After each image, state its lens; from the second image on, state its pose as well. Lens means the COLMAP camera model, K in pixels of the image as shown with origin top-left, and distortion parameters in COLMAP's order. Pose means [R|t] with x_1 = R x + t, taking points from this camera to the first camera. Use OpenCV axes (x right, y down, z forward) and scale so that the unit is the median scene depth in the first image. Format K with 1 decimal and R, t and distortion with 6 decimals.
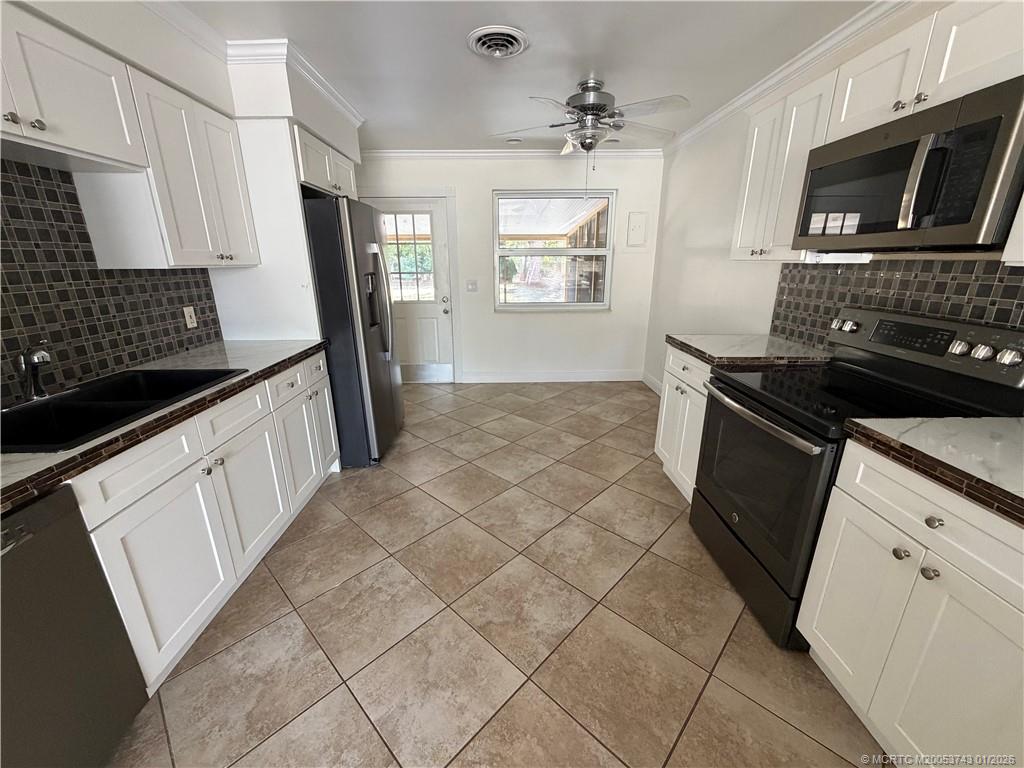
lens RADIAL K [[408.9, 0, 509.1], [0, 408.9, 385.9], [0, 0, 1]] dist [0.000179, -0.000179]
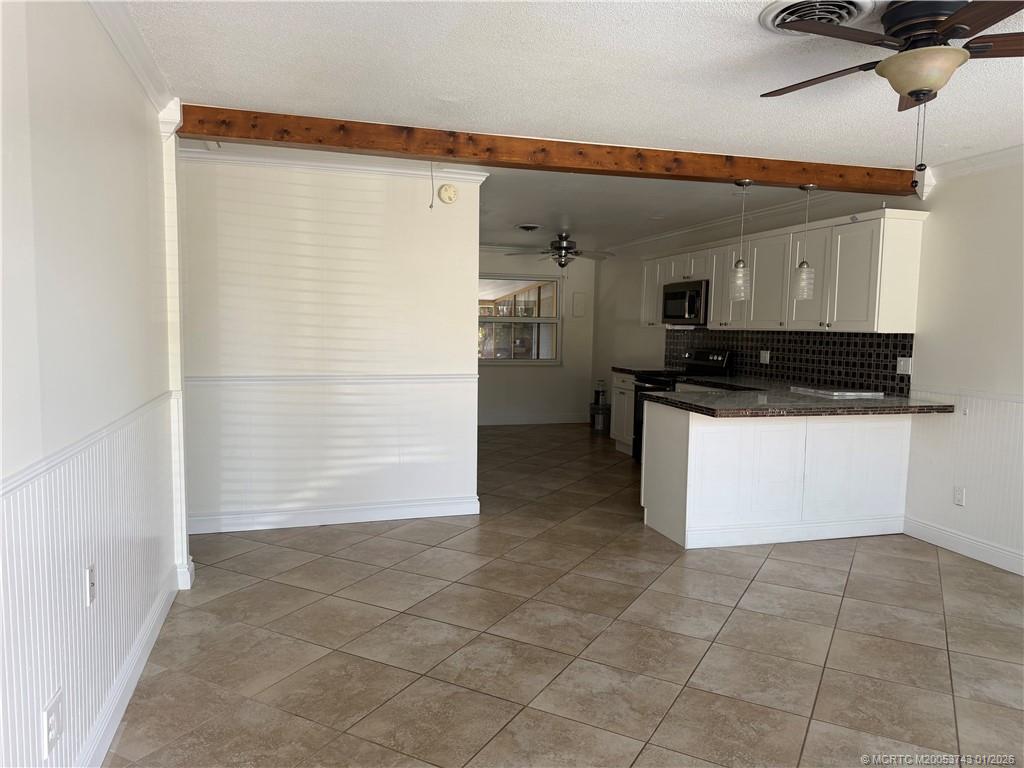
lens RADIAL K [[713.8, 0, 508.2], [0, 713.8, 389.8], [0, 0, 1]] dist [0.070570, -0.112096]
pose [[0.966066, -0.002542, 0.258283, -1.123887], [0.056095, 0.978150, -0.200188, 0.746880], [-0.252131, 0.207883, 0.945100, -2.373787]]
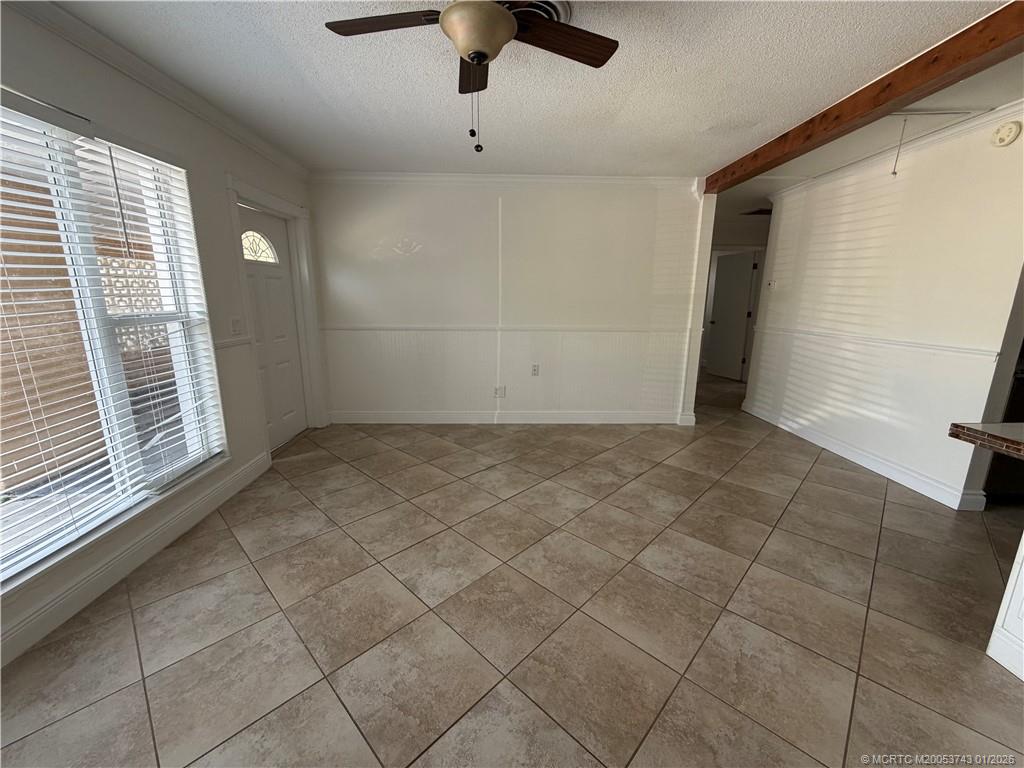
lens RADIAL K [[408.9, 0, 509.1], [0, 408.9, 385.9], [0, 0, 1]] dist [0.000179, -0.000179]
pose [[-0.001131, 0.220954, -0.975284, 0.682651], [-0.301257, 0.929900, 0.211022, 0.440937], [0.953542, 0.294049, 0.065512, -1.348914]]
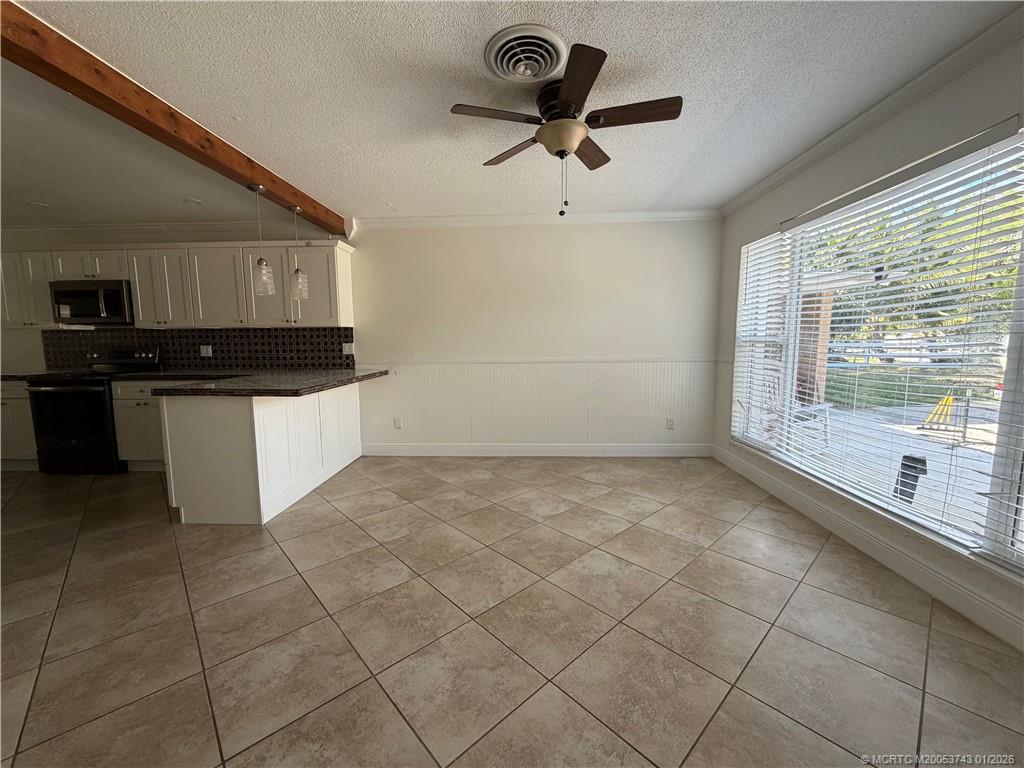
lens RADIAL K [[408.9, 0, 509.1], [0, 408.9, 385.9], [0, 0, 1]] dist [0.000179, -0.000179]
pose [[0.061000, -0.107035, 0.992382, -1.271918], [0.302793, 0.949366, 0.083783, 0.503375], [-0.951102, 0.295376, 0.090320, -1.314487]]
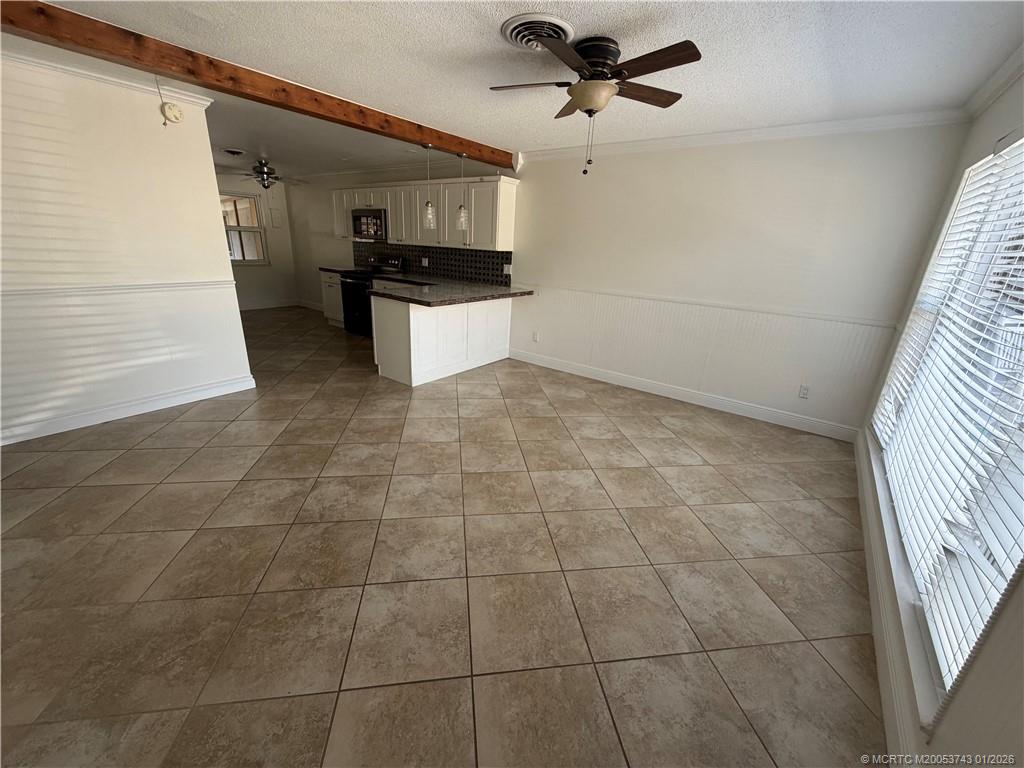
lens RADIAL K [[408.9, 0, 509.1], [0, 408.9, 385.9], [0, 0, 1]] dist [0.000179, -0.000179]
pose [[0.615647, -0.229960, 0.753722, -1.306124], [0.184289, 0.971965, 0.146017, 0.588164], [-0.766170, 0.049007, 0.640767, -2.031402]]
